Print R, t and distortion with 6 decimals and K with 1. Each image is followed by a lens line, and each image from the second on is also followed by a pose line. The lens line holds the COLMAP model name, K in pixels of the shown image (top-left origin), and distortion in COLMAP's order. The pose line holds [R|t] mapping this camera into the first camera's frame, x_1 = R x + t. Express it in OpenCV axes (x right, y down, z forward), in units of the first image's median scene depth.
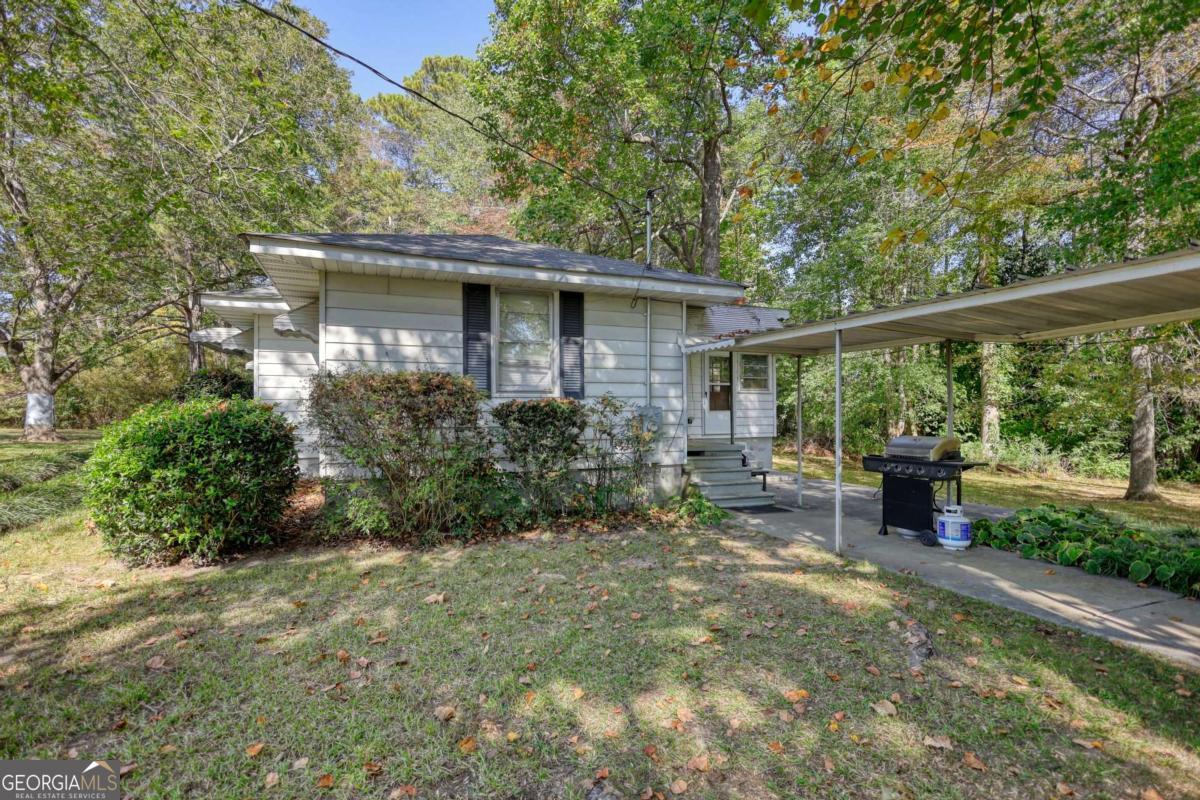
lens RADIAL K [[550.6, 0, 599.7], [0, 550.6, 398.3], [0, 0, 1]] dist [0.001290, 0.000114]
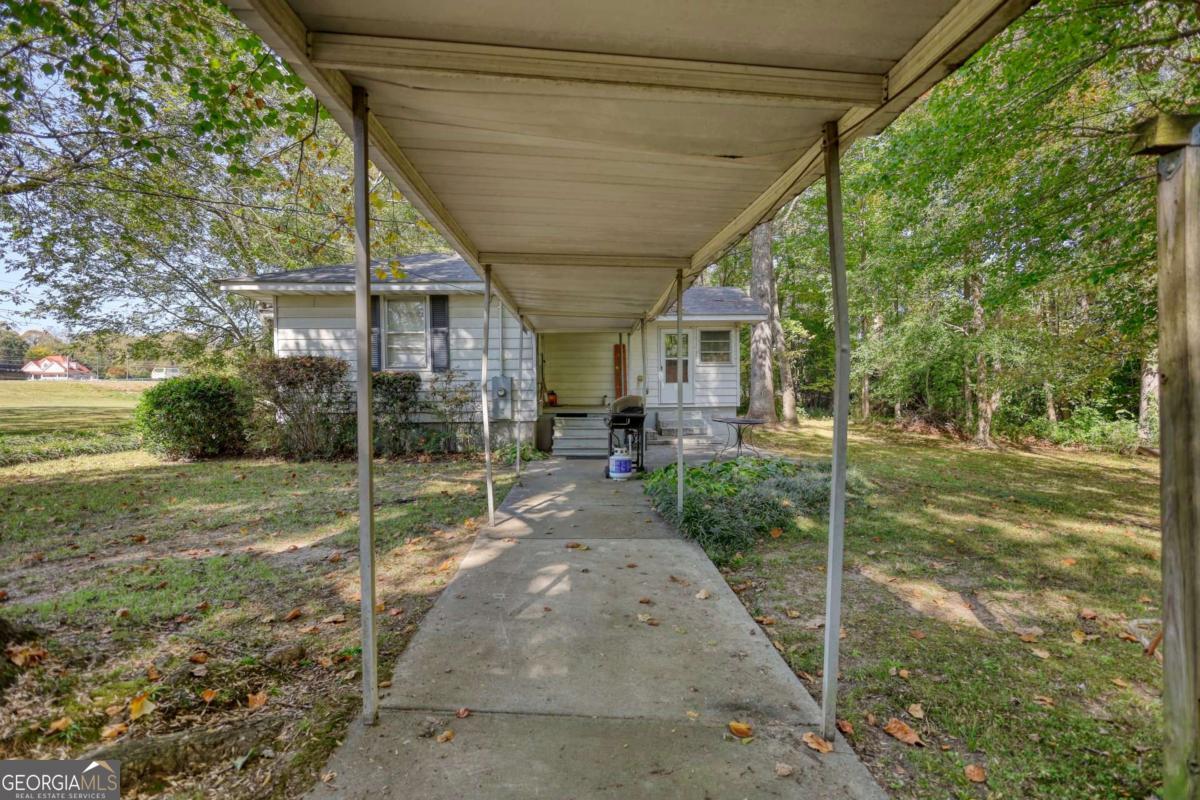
lens RADIAL K [[550.6, 0, 600.5], [0, 550.6, 401.1], [0, 0, 1]] dist [0.001290, 0.000114]
pose [[0.941488, -0.001276, -0.337045, 0.806408], [0.014669, 0.999200, 0.037194, 0.029245], [0.336728, -0.039962, 0.940754, -0.187187]]
